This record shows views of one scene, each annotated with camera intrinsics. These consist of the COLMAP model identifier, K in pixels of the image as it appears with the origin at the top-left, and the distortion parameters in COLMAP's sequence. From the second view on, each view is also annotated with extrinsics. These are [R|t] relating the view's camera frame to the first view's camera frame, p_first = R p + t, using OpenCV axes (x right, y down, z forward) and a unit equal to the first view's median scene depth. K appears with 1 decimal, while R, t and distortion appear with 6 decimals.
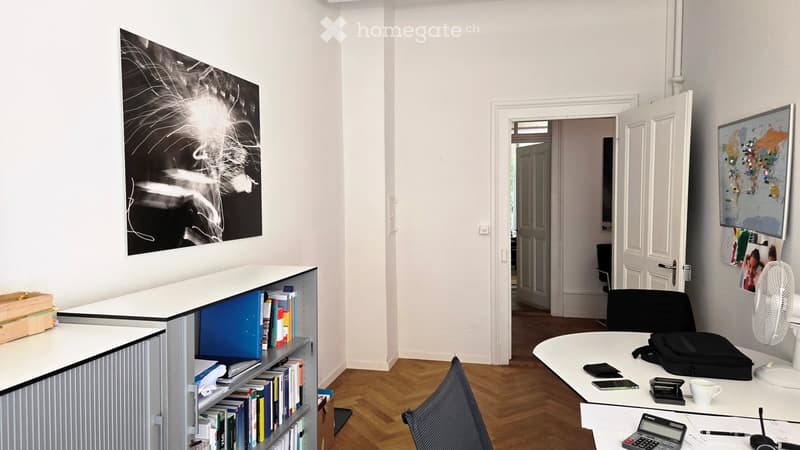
lens RADIAL K [[547.2, 0, 398.6], [0, 547.2, 218.6], [0, 0, 1]] dist [0.021544, -0.003946]
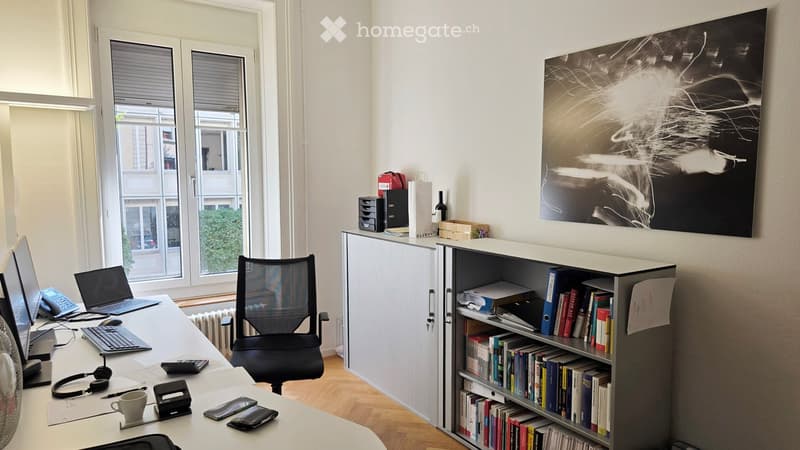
lens RADIAL K [[547.2, 0, 399.8], [0, 547.2, 228.5], [0, 0, 1]] dist [0.021544, -0.003946]
pose [[-0.694234, 0.072852, -0.716053, 0.624563], [-0.027135, 0.991508, 0.127186, -0.064064], [0.719238, 0.107727, -0.686361, 1.359951]]
